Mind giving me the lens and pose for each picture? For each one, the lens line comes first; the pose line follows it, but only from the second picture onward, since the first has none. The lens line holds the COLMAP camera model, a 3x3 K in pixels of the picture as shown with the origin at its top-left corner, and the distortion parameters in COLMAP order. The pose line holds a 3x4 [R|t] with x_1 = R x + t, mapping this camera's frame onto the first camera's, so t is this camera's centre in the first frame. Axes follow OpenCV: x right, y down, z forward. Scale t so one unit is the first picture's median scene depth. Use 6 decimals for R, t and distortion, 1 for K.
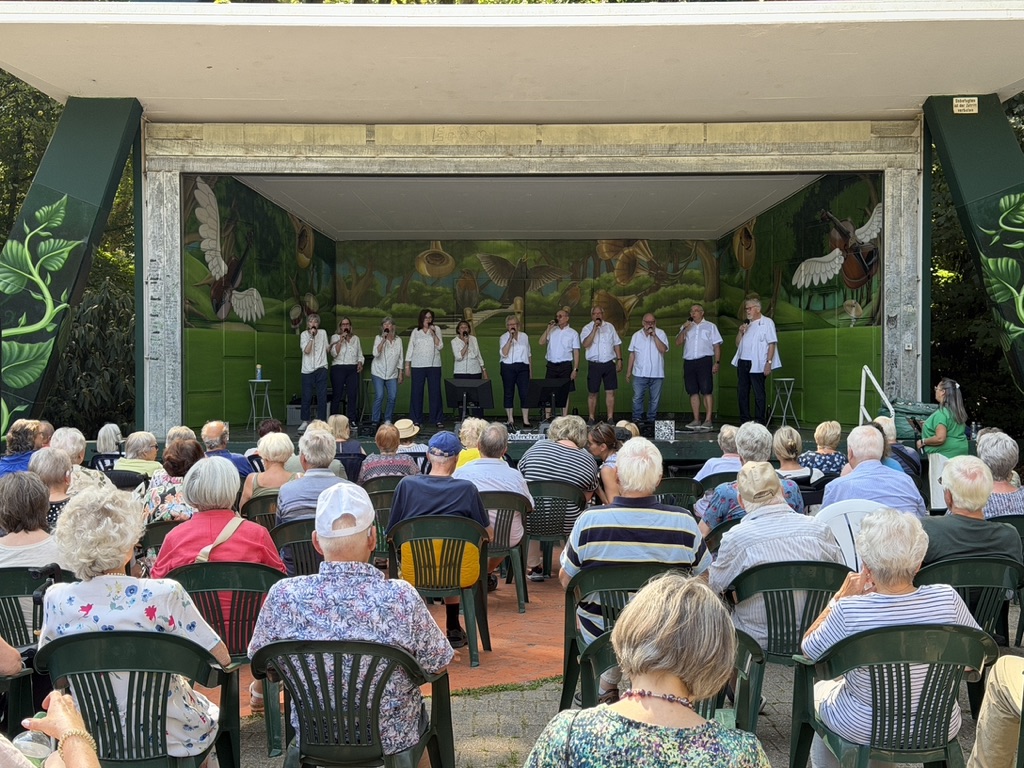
lens RADIAL K [[1498.9, 0, 509.4], [0, 1498.9, 378.0], [0, 0, 1]] dist [-0.017017, 0.000000]
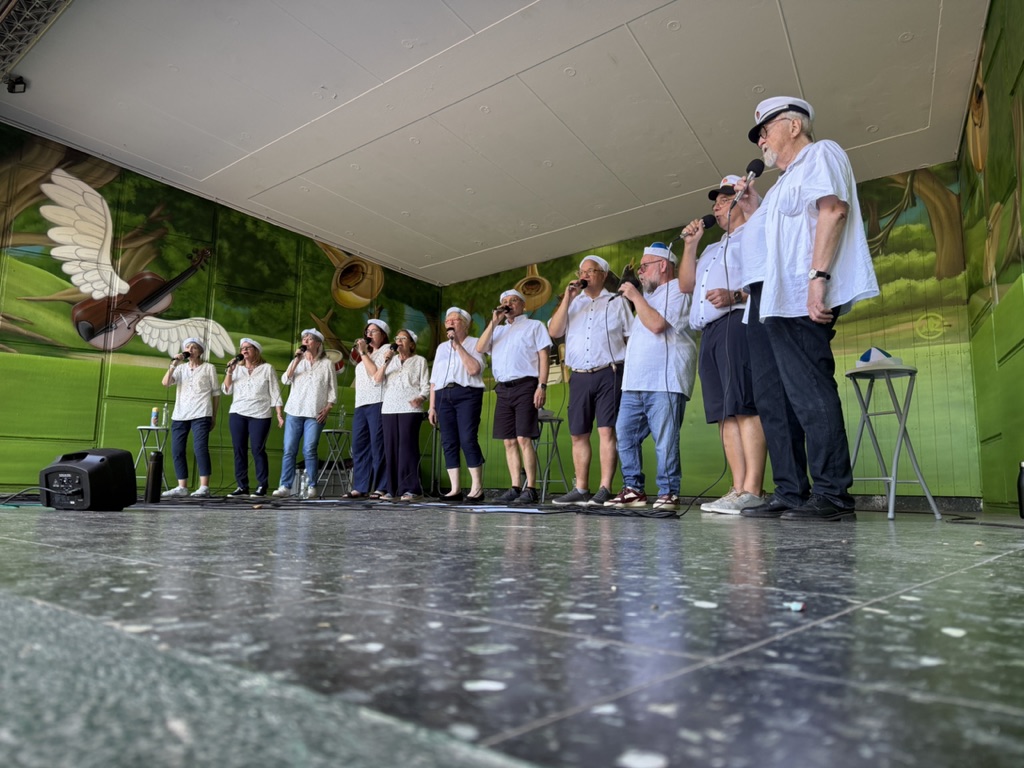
lens RADIAL K [[744.5, 0, 512.7], [0, 744.5, 386.3], [0, 0, 1]] dist [-0.002897, -0.004789]
pose [[0.748940, -0.082362, -0.657499, 0.214378], [-0.029439, 0.987130, -0.157186, 0.033941], [0.661984, 0.137079, 0.736876, 0.832204]]
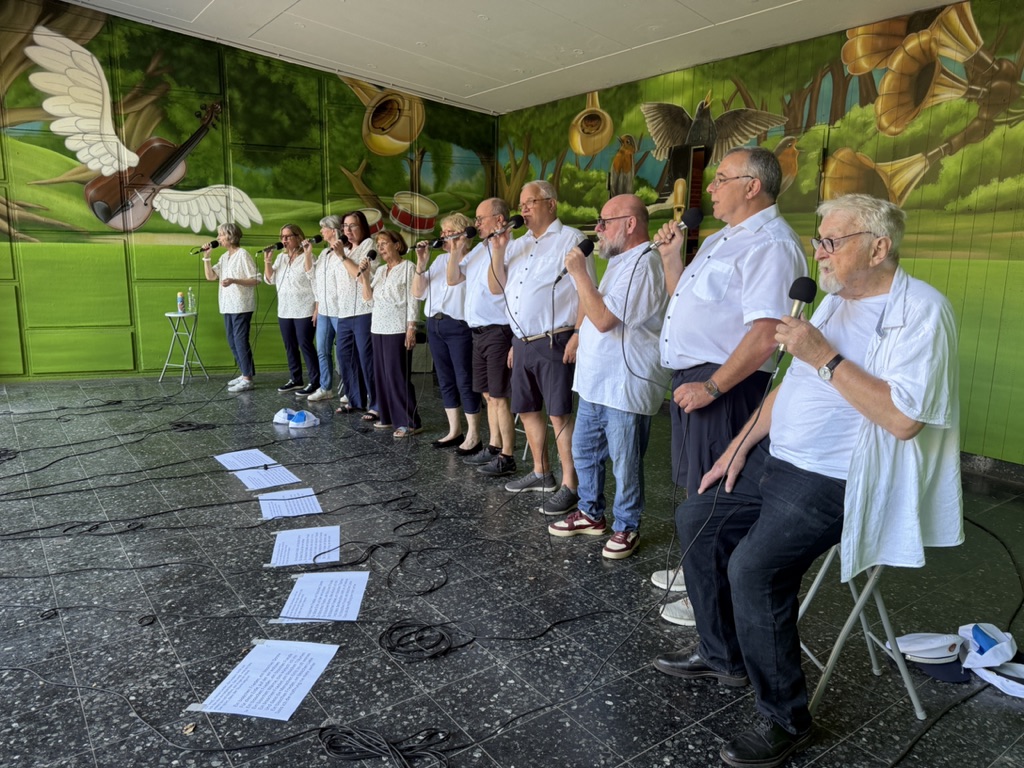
lens RADIAL K [[744.5, 0, 506.6], [0, 744.5, 382.3], [0, 0, 1]] dist [-0.002897, -0.004789]
pose [[0.581656, 0.149494, -0.799580, 0.217441], [-0.022606, 0.985558, 0.167821, -0.029741], [0.813121, -0.079538, 0.576635, 0.907554]]
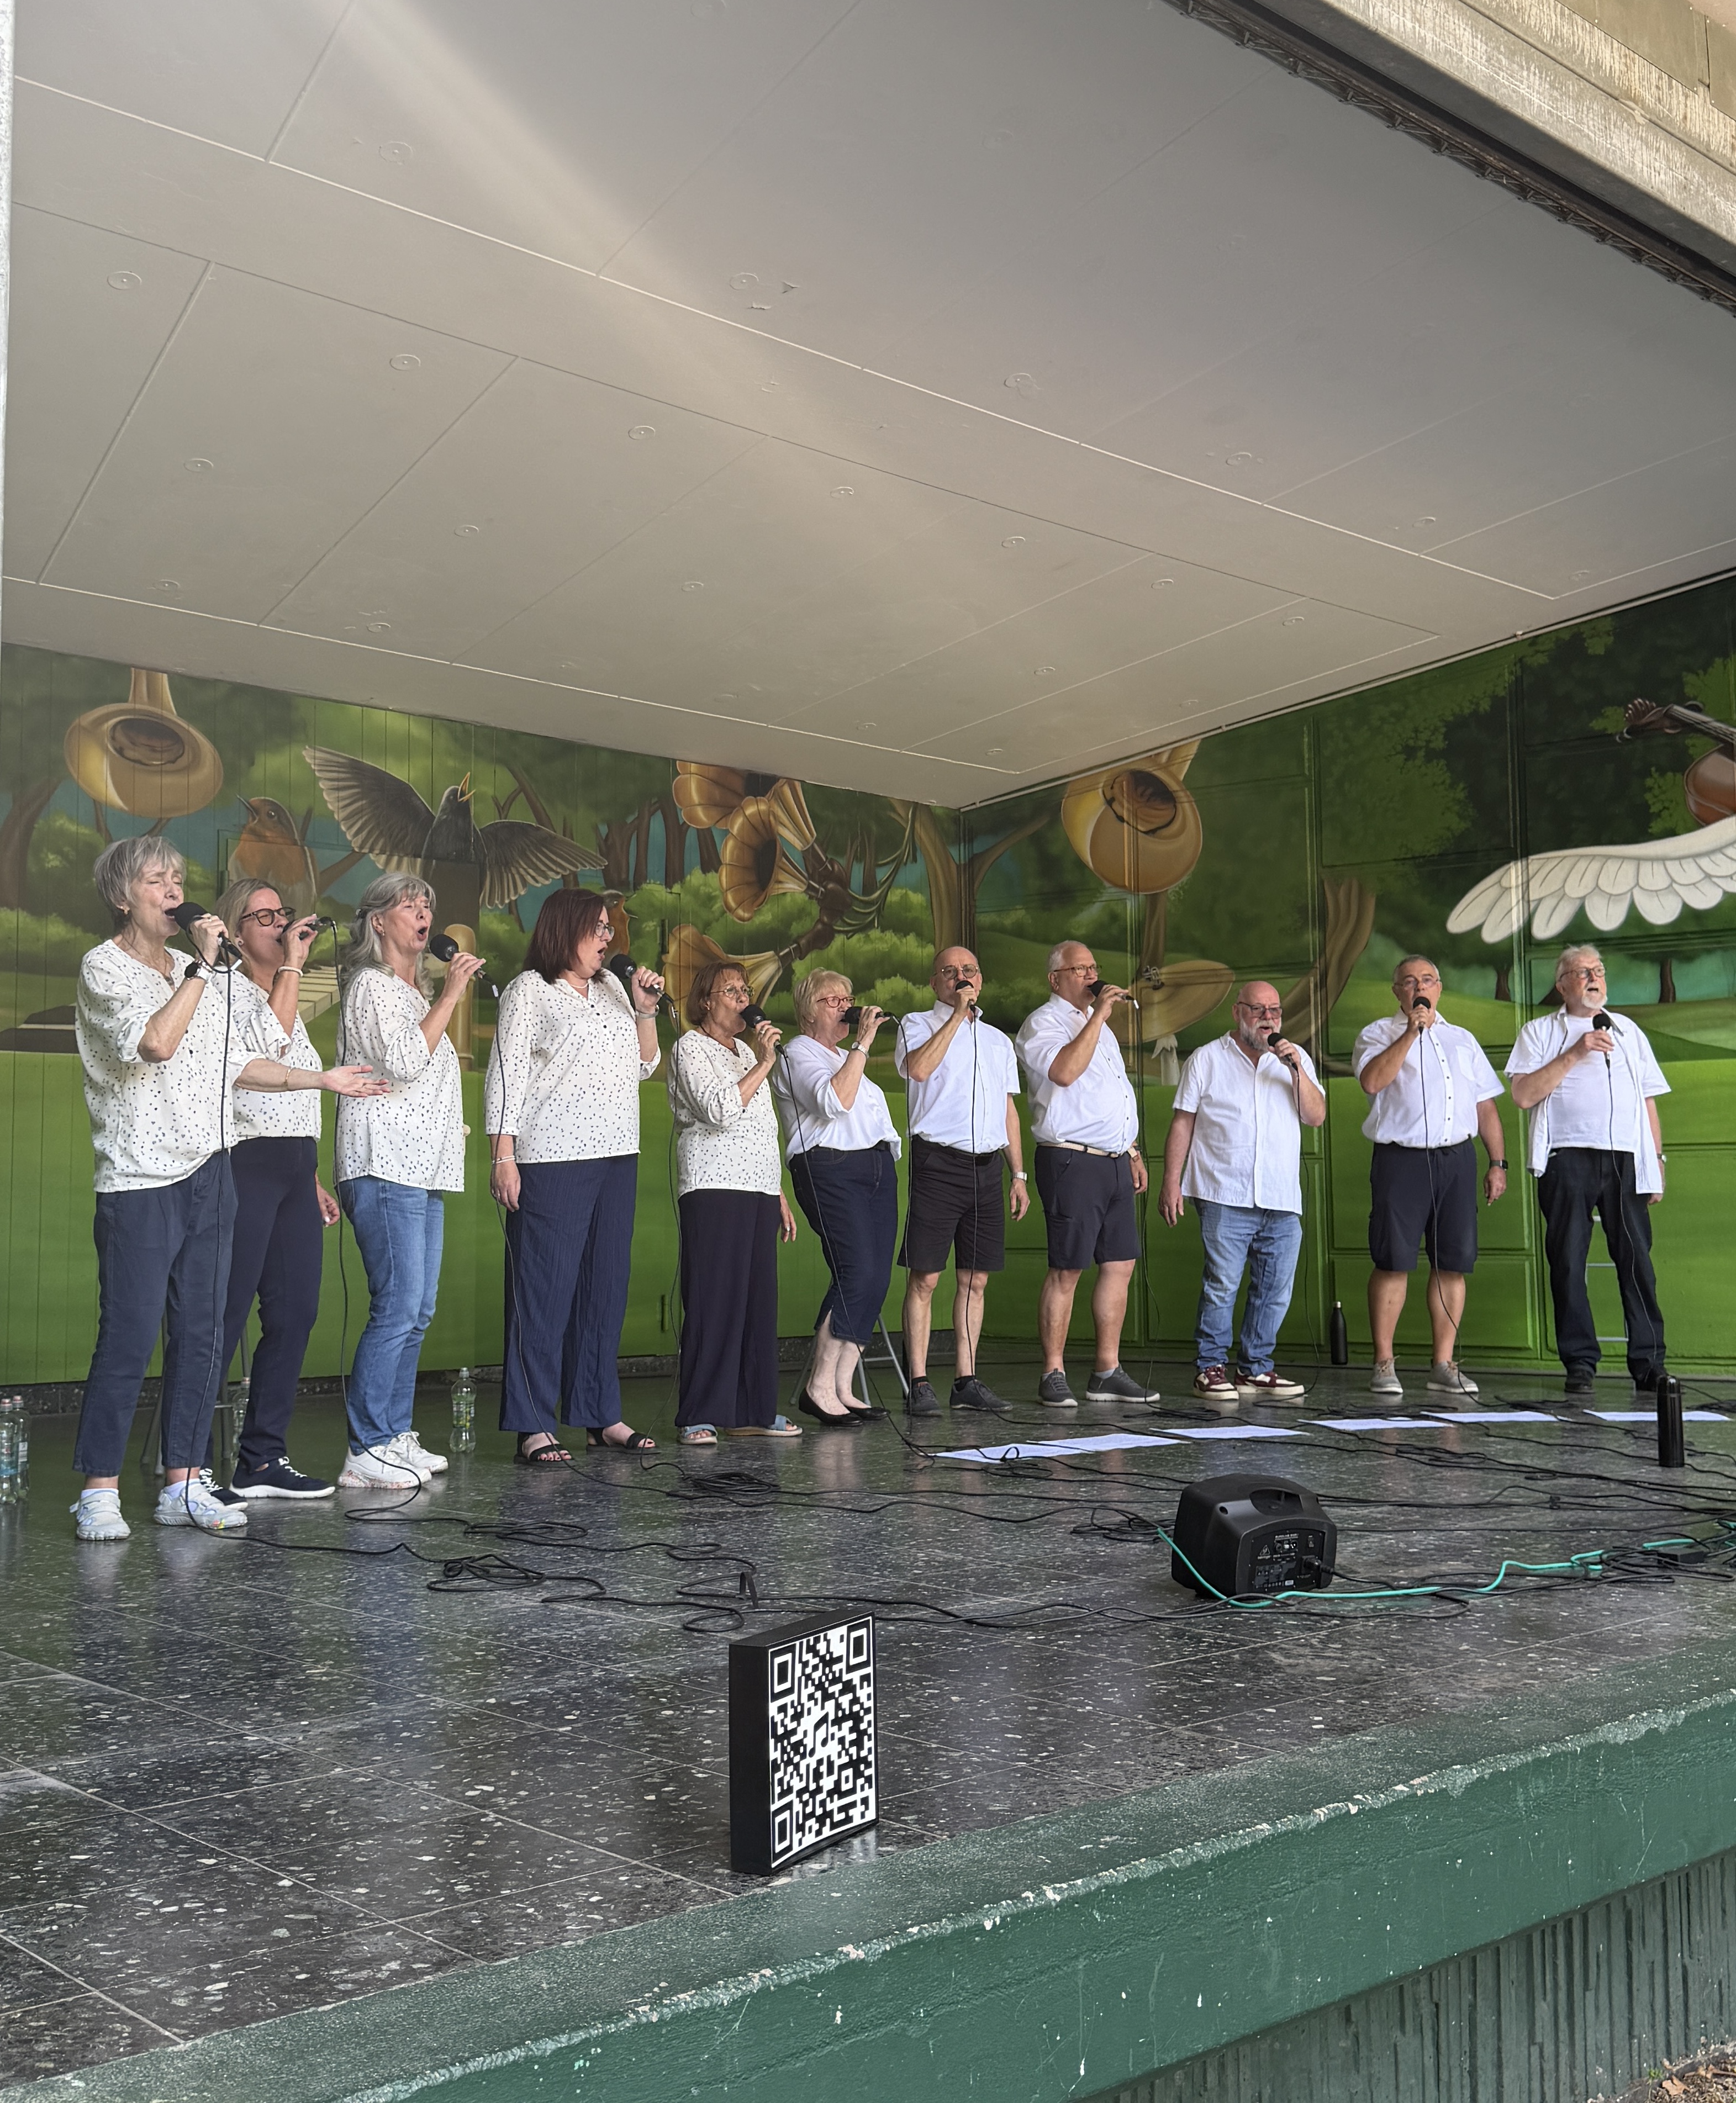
lens RADIAL K [[2190.3, 0, 885.0], [0, 2190.3, 1059.0], [0, 0, 1]] dist [0.124239, 0.000000]
pose [[0.752806, 0.047459, 0.656529, -0.227185], [0.005499, 0.996909, -0.078369, 0.002851], [-0.658219, 0.062607, 0.750218, 0.742180]]
